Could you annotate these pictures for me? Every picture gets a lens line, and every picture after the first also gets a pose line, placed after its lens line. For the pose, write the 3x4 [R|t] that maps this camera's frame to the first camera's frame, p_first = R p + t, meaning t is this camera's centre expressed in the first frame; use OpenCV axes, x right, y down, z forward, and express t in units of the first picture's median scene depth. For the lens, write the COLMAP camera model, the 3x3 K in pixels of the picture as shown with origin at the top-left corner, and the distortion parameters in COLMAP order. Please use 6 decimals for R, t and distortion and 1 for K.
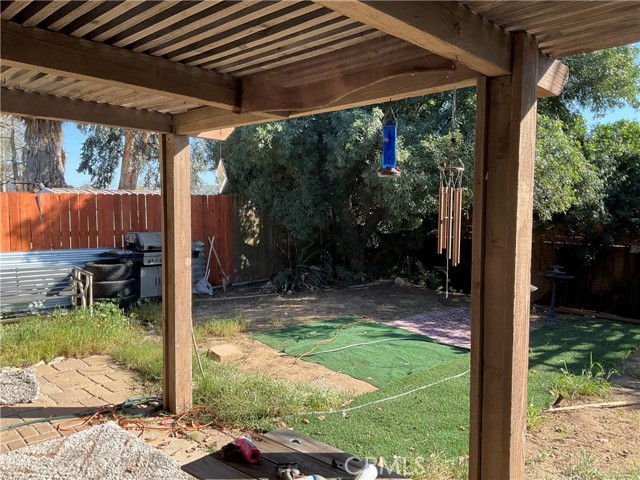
lens RADIAL K [[524.7, 0, 321.0], [0, 524.7, 240.6], [0, 0, 1]] dist [0.045000, -0.088211]
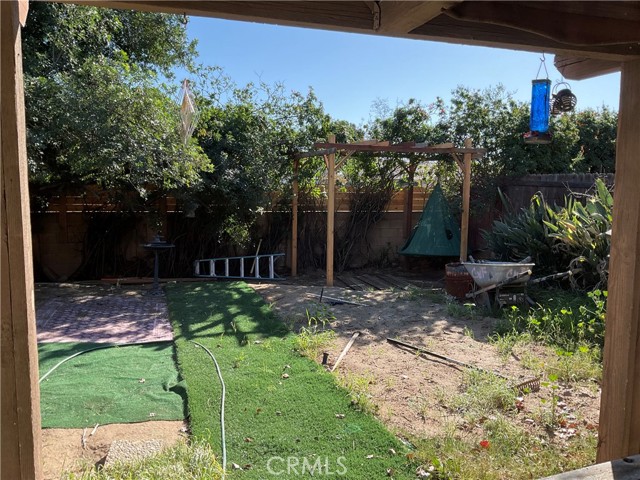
lens RADIAL K [[524.7, 0, 320.2], [0, 524.7, 240.1], [0, 0, 1]] dist [0.045000, -0.088211]
pose [[0.467858, -0.106084, 0.877414, -0.327176], [0.051072, 0.994356, 0.092990, -0.022701], [-0.882327, 0.001305, 0.470635, 0.375479]]
